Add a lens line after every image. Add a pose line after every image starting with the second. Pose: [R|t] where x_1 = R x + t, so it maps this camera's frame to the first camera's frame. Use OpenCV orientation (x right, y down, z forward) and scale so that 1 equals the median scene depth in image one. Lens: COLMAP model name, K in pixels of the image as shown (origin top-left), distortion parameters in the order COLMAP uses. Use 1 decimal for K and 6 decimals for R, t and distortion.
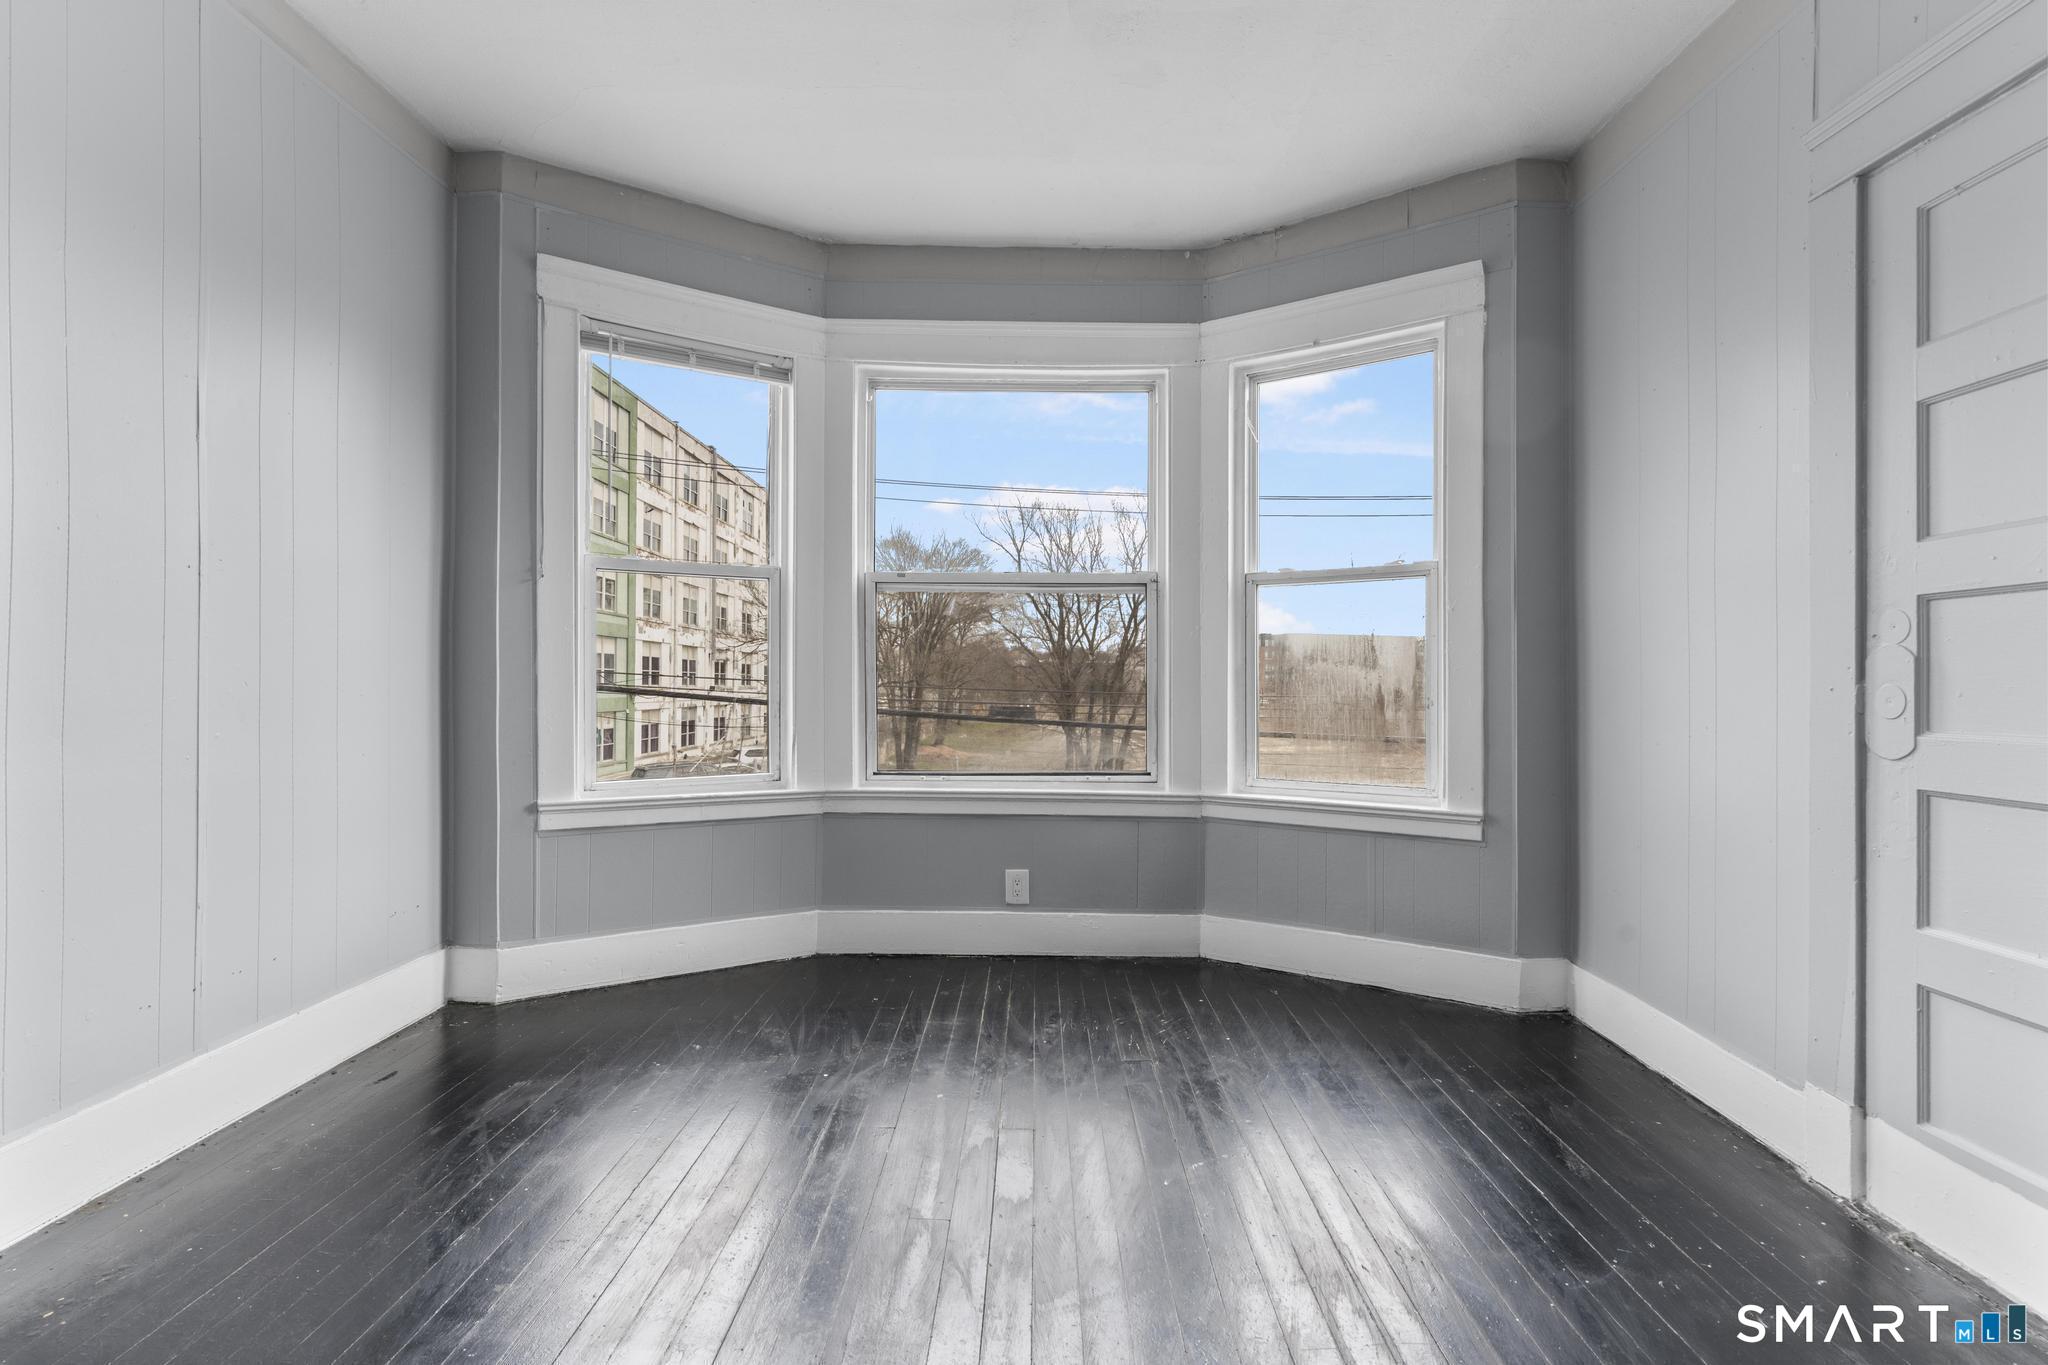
lens RADIAL K [[940.6, 0, 1030.5], [0, 940.6, 677.7], [0, 0, 1]] dist [-0.005789, 0.001089]
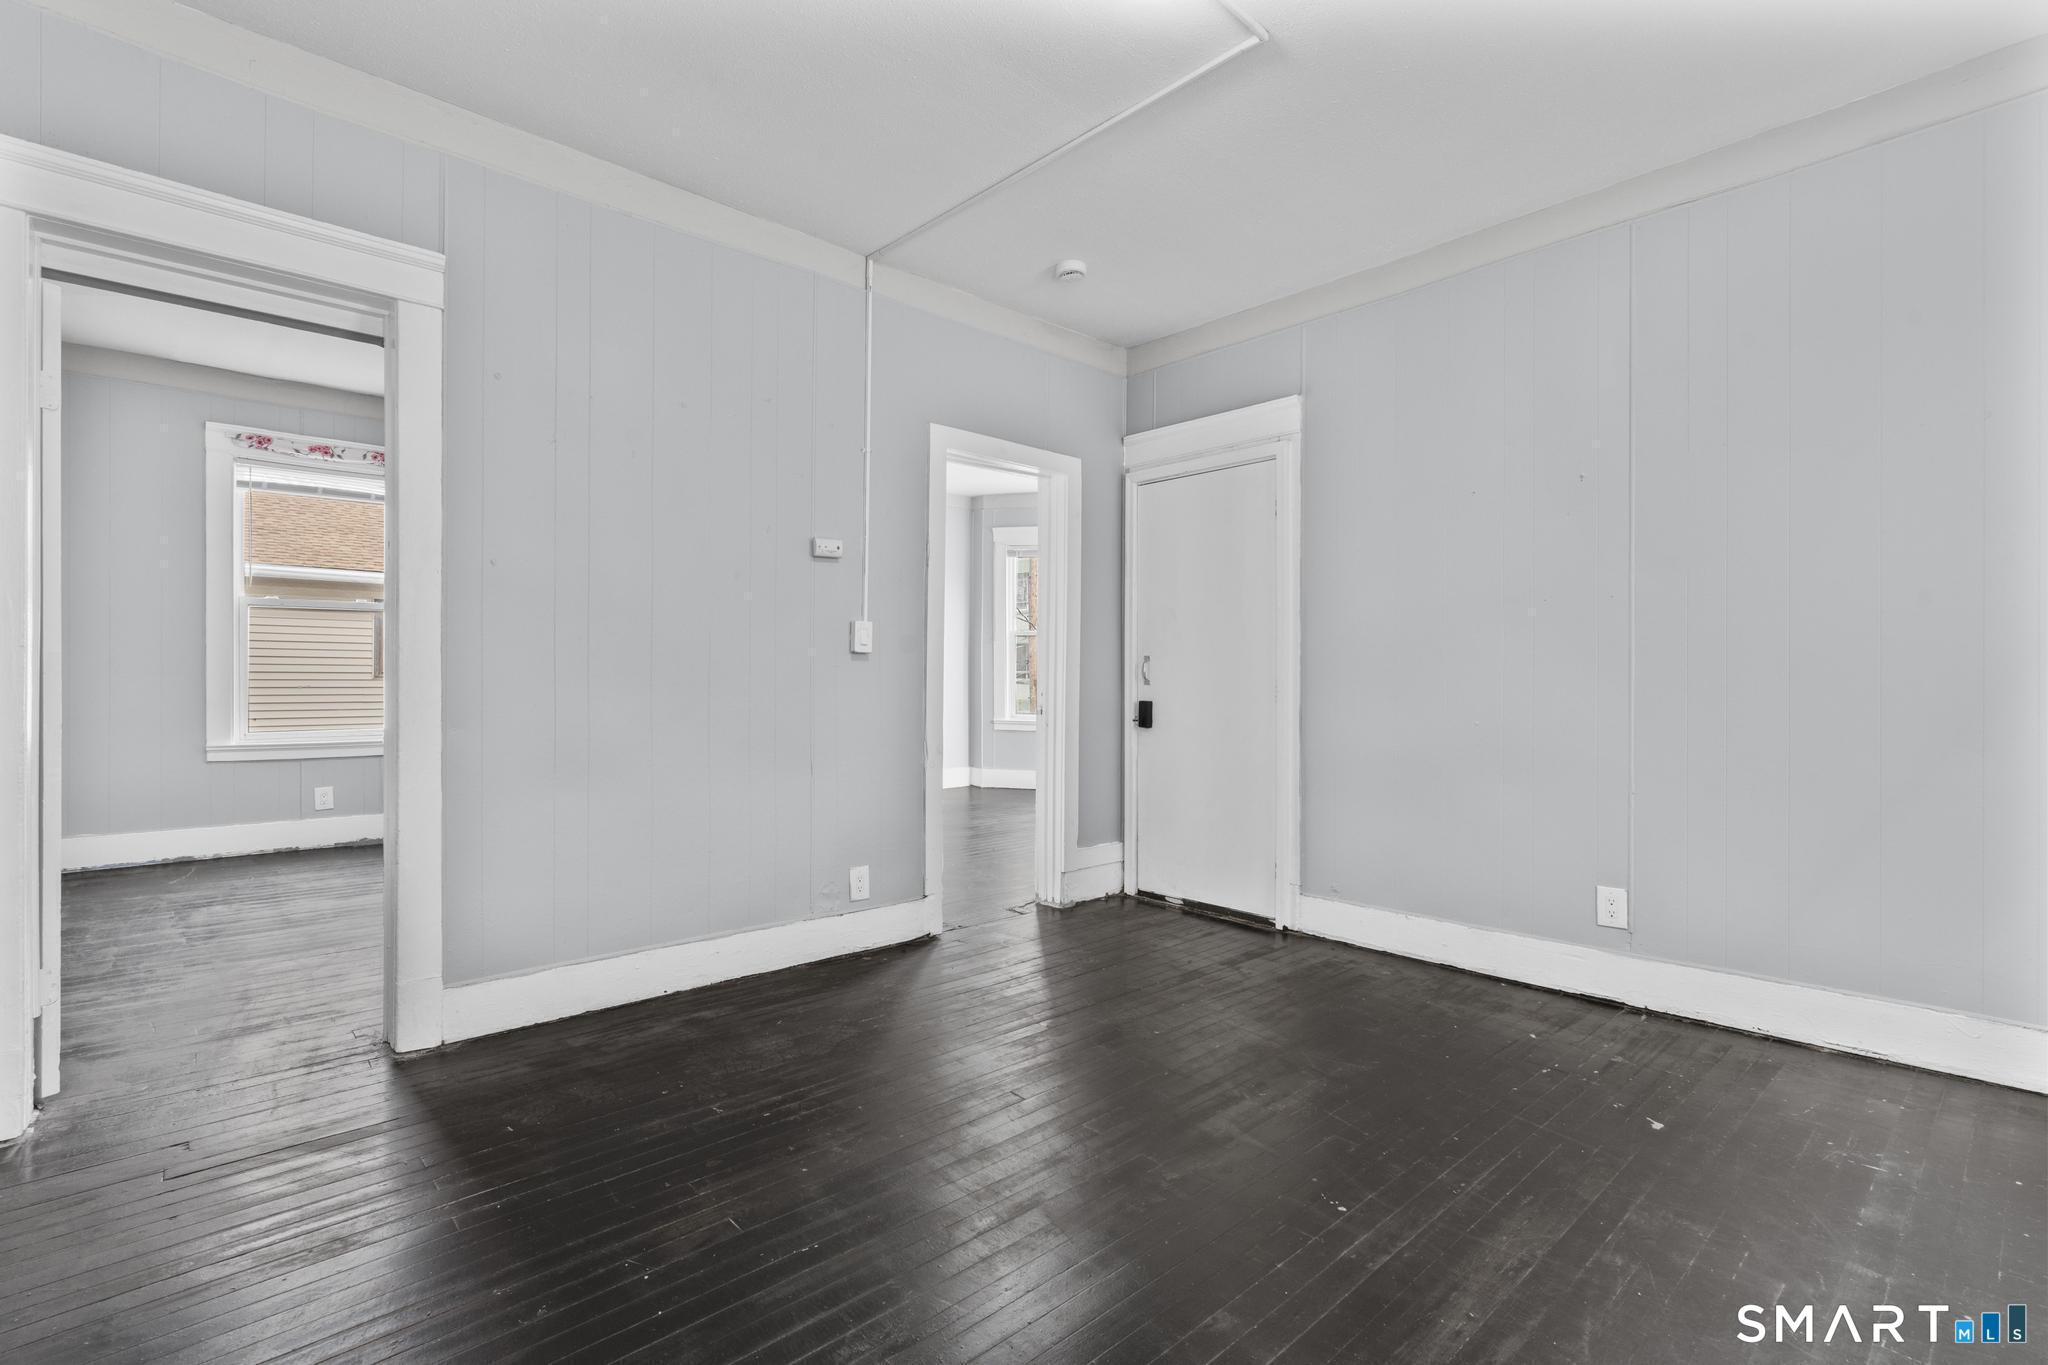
lens RADIAL K [[940.6, 0, 1024.4], [0, 940.6, 683.8], [0, 0, 1]] dist [-0.005789, 0.001089]
pose [[0.684564, 0.003694, -0.728944, 1.444204], [0.005125, 0.999938, 0.009880, -0.003747], [0.728935, -0.010499, 0.684502, -0.792045]]
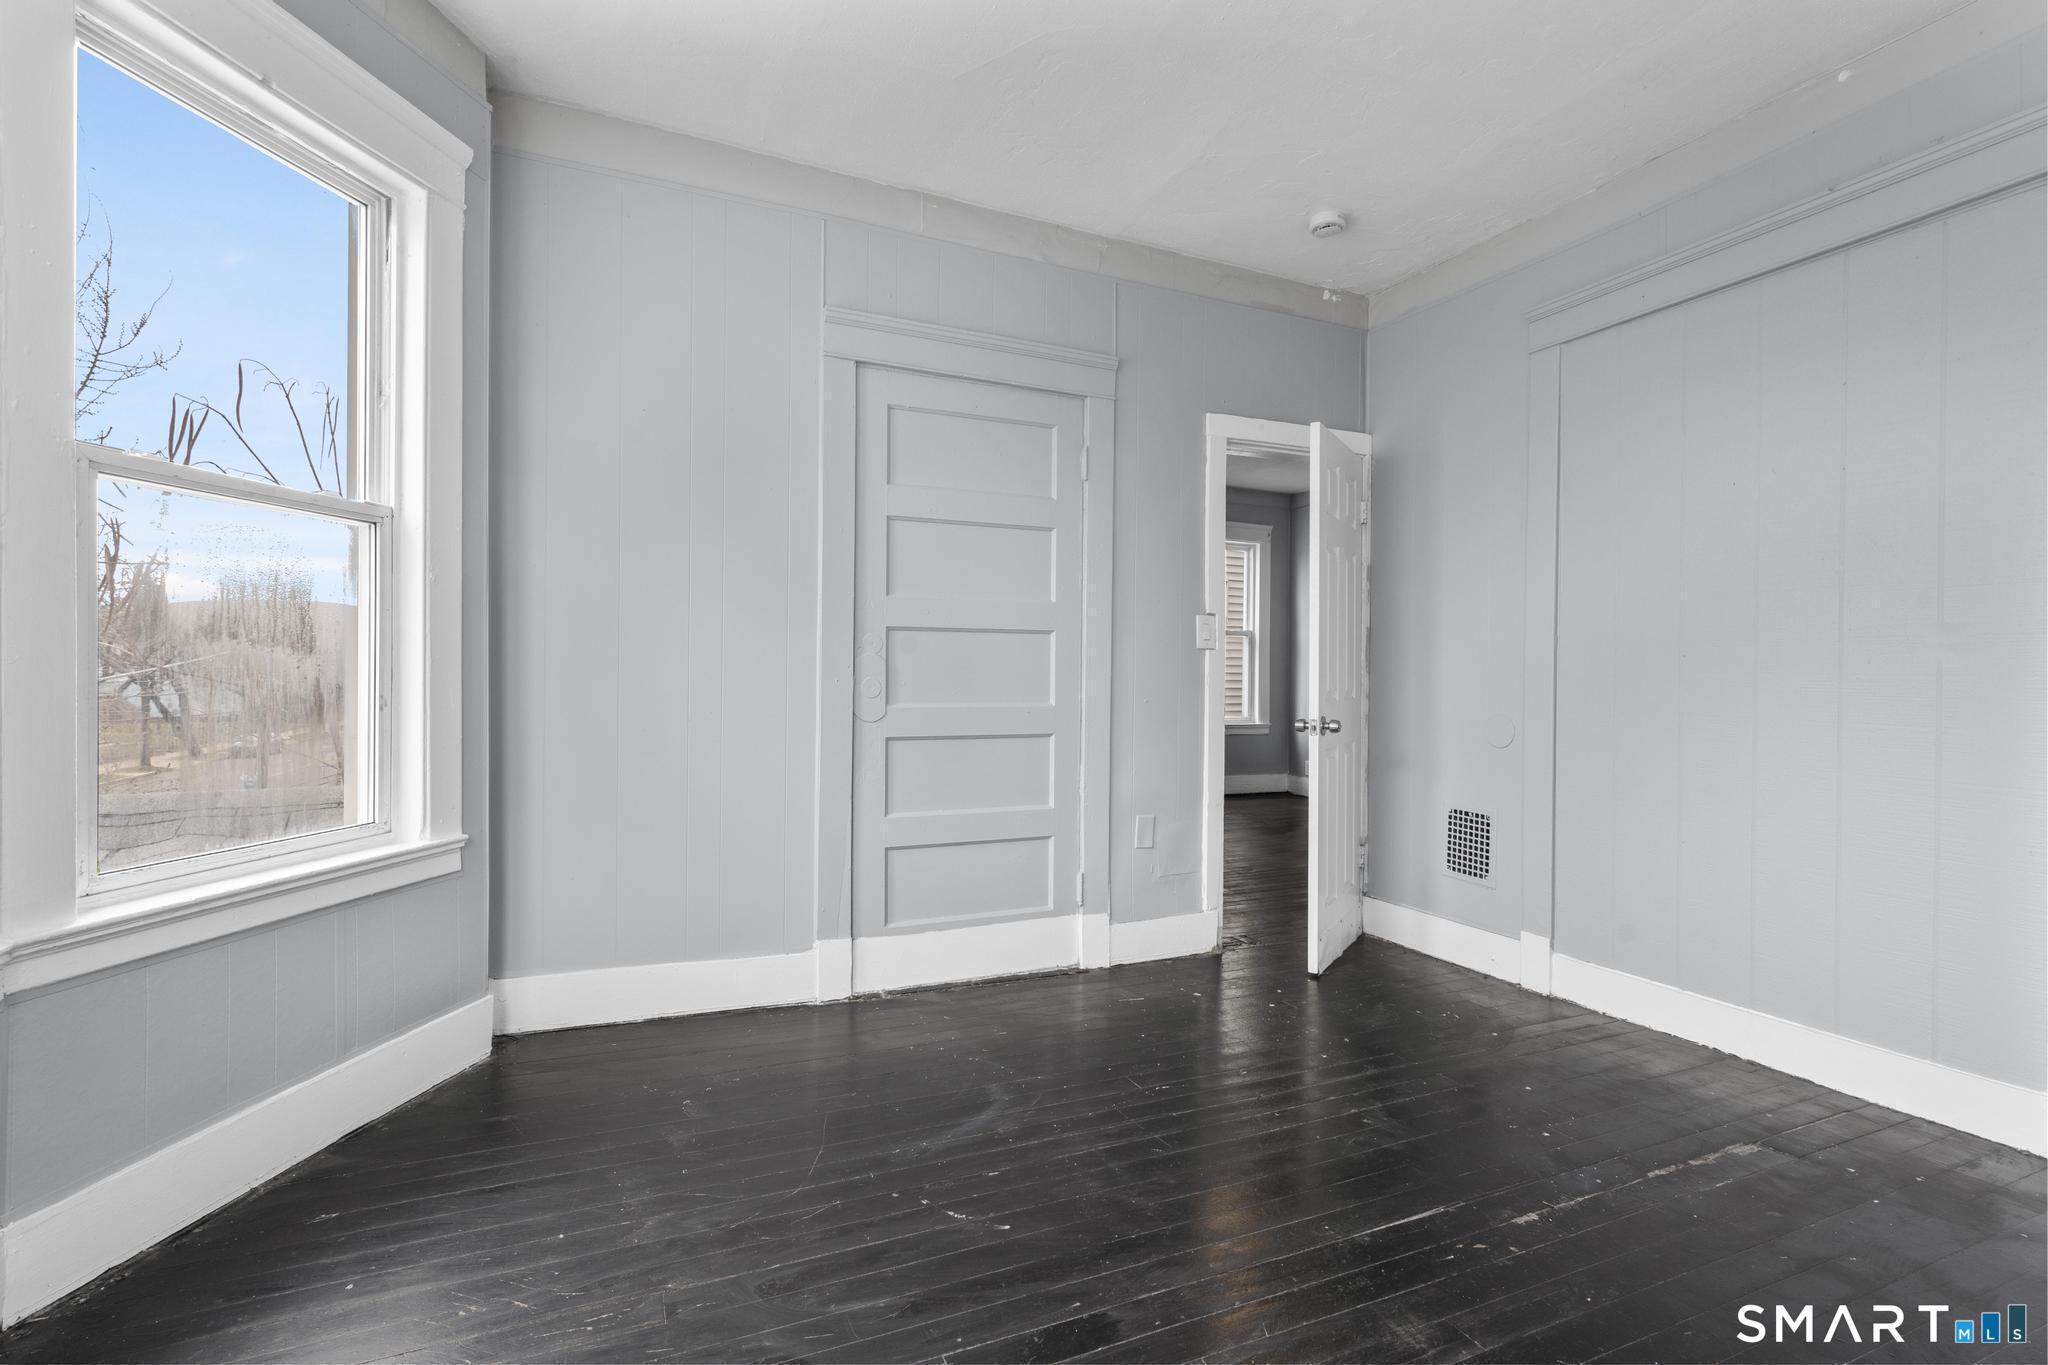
lens RADIAL K [[940.6, 0, 1024.1], [0, 940.6, 675.4], [0, 0, 1]] dist [-0.005789, 0.001089]
pose [[-0.419735, -0.016675, 0.907494, -0.401593], [-0.018595, 0.999779, 0.009771, -0.009257], [-0.907456, -0.012774, -0.419952, 0.795325]]
